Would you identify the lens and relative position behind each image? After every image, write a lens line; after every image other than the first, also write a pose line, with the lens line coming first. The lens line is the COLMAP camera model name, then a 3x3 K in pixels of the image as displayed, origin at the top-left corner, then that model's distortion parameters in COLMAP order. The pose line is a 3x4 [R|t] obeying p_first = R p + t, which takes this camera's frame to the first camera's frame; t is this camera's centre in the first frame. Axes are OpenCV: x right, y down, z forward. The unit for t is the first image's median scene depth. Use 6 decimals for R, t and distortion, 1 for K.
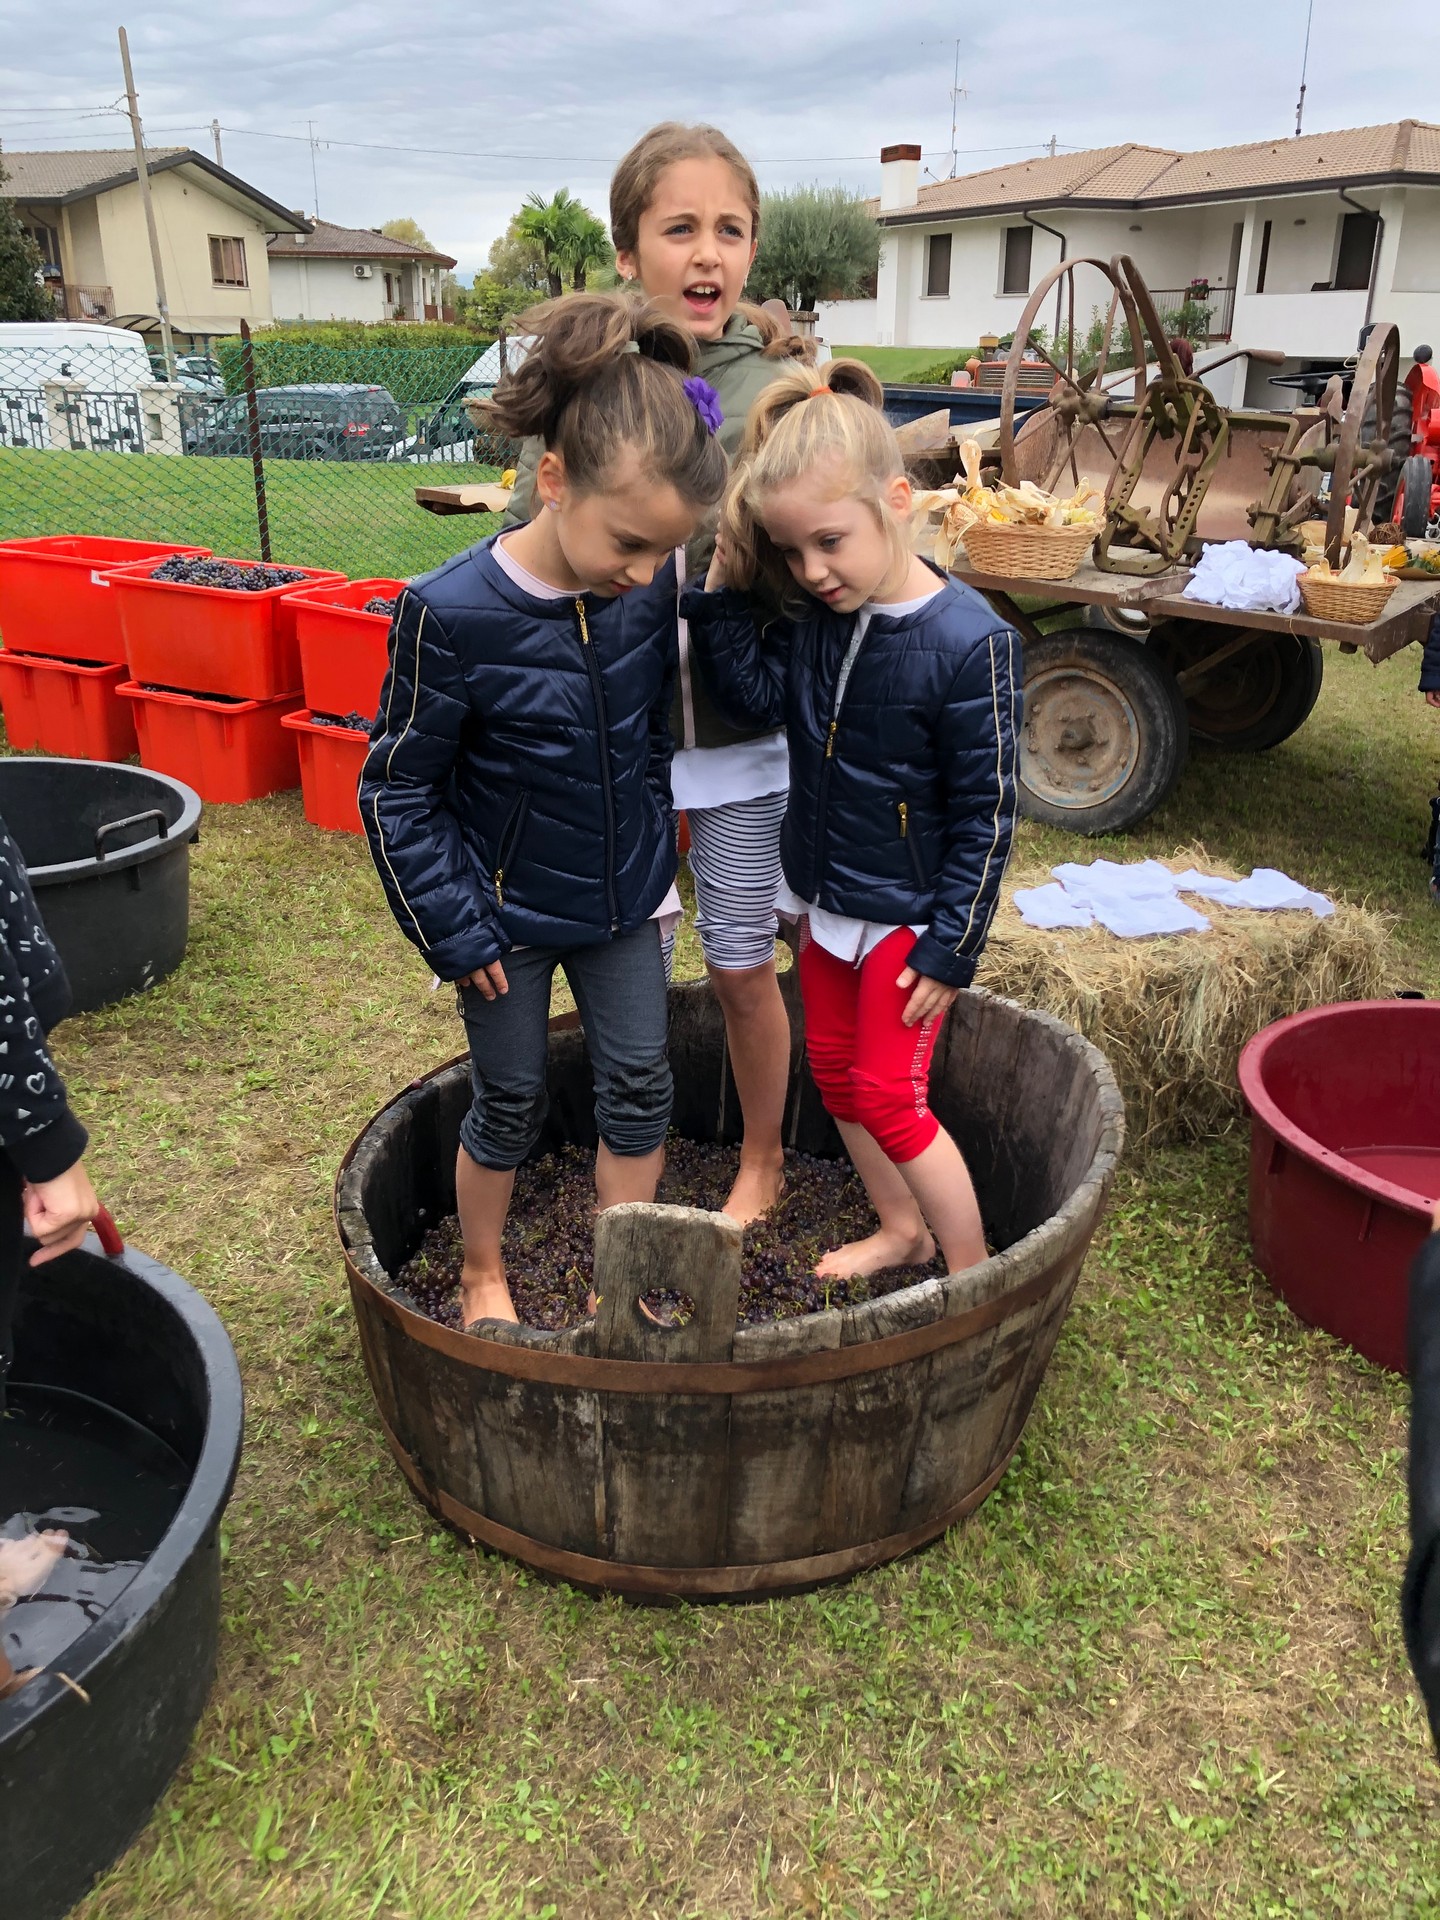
lens RADIAL K [[1588.6, 0, 751.1], [0, 1588.6, 954.6], [0, 0, 1]] dist [0.015557, 0.011034]
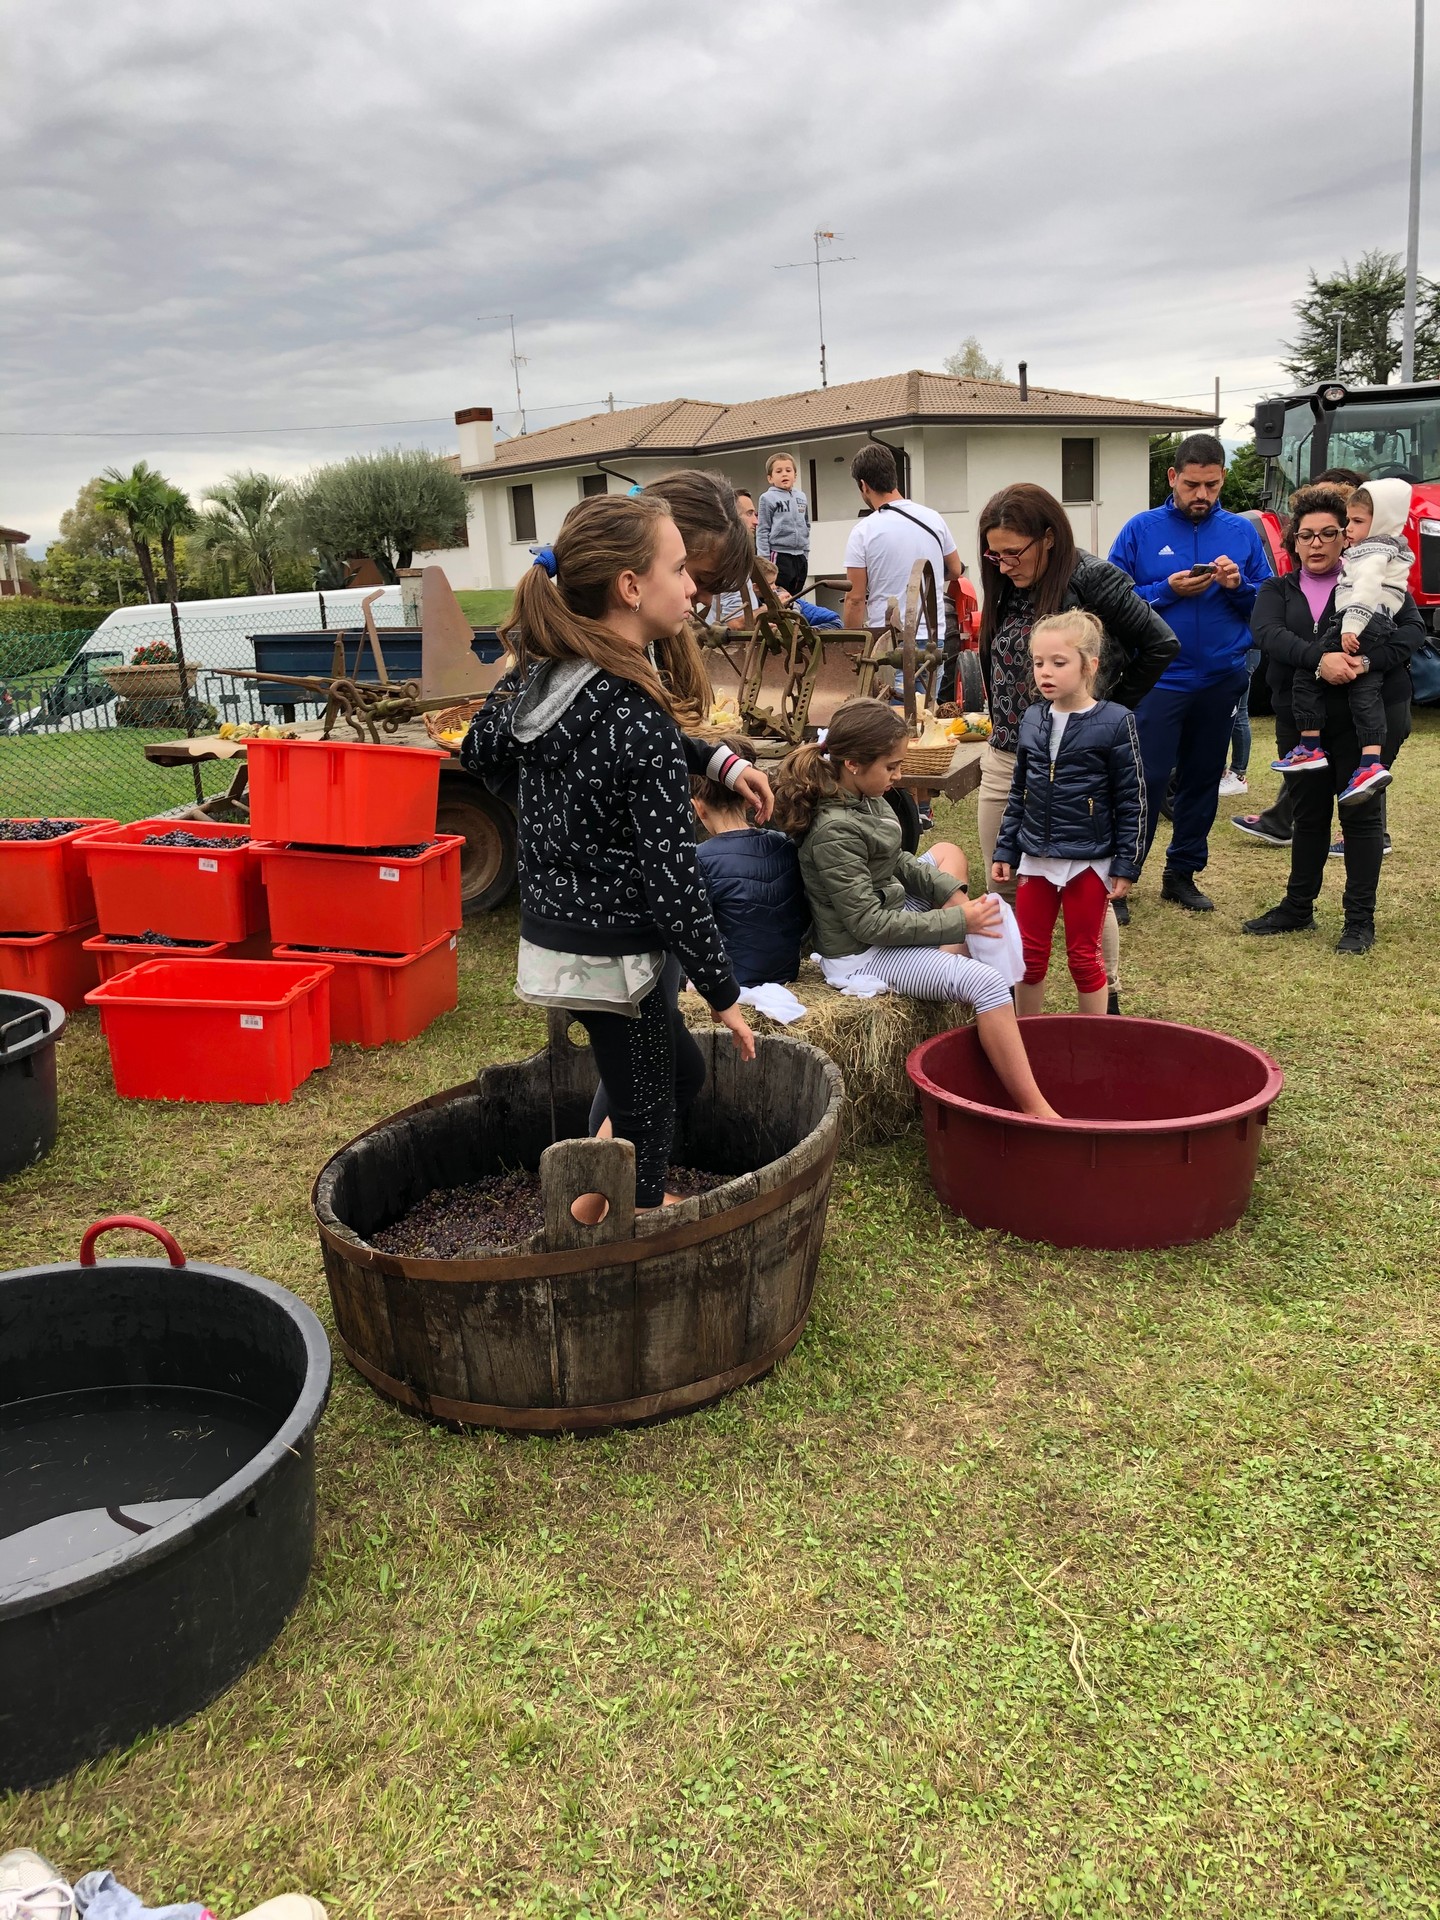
lens RADIAL K [[1601.0, 0, 744.9], [0, 1601.0, 955.2], [0, 0, 1]] dist [0.120944, -0.330899]
pose [[0.967741, -0.121890, 0.220498, -0.189177], [0.150753, 0.981365, -0.119145, 0.157103], [-0.201867, 0.148542, 0.968083, -0.515496]]
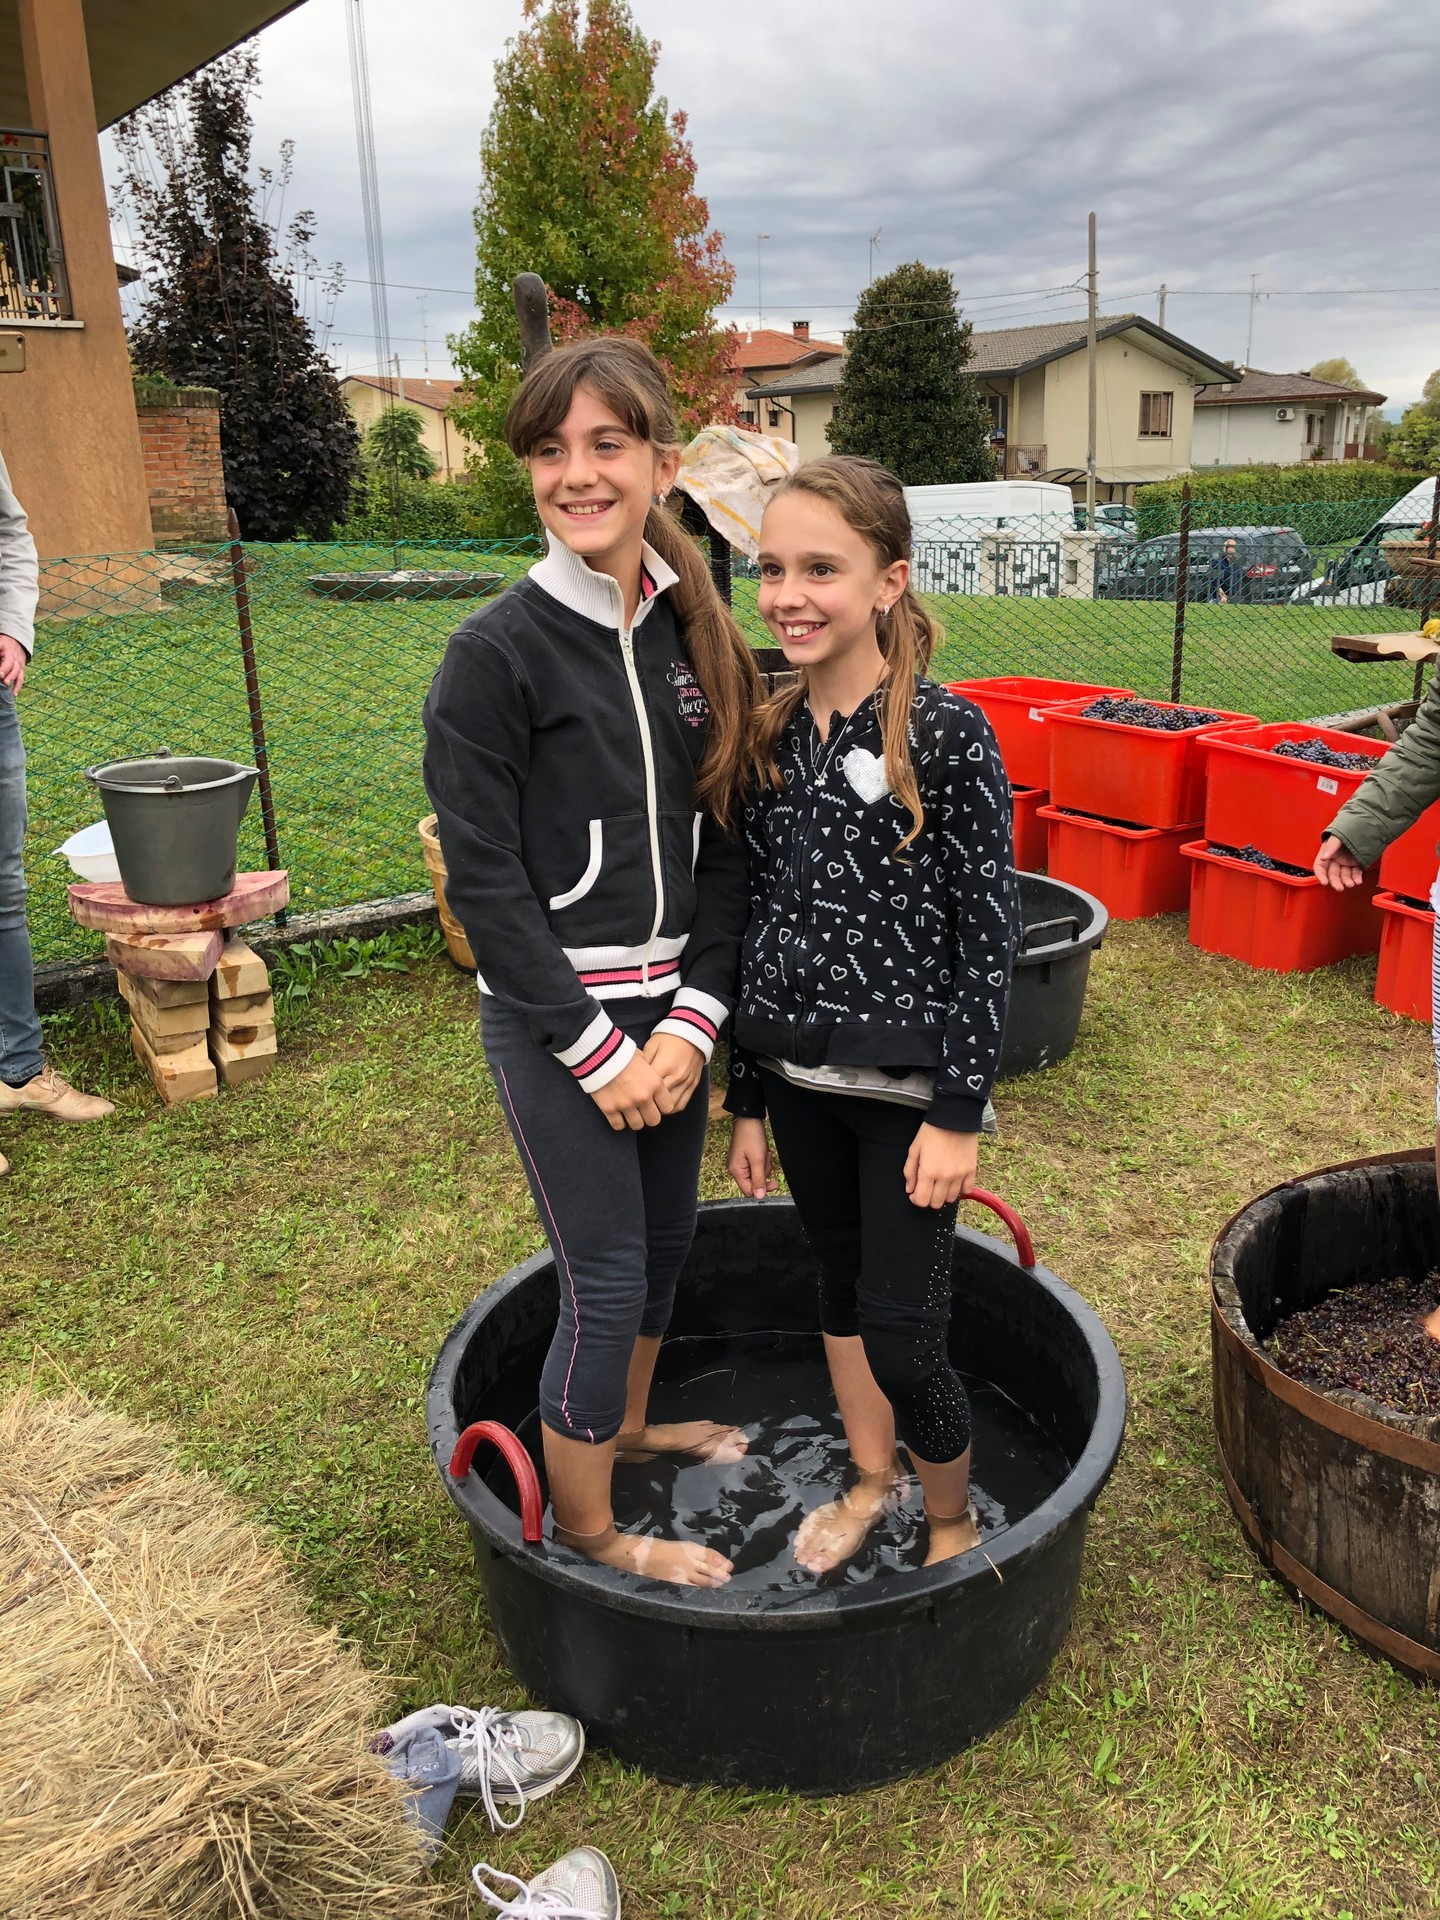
lens RADIAL K [[1601.7, 0, 720.0], [0, 1601.7, 960.0], [0, 0, 1]] dist [-0.002685, 0.033992]
pose [[0.856209, 0.115551, -0.503542, -0.009790], [-0.154295, 0.987377, -0.035780, 0.034188], [0.493051, 0.108329, 0.863229, -0.195813]]
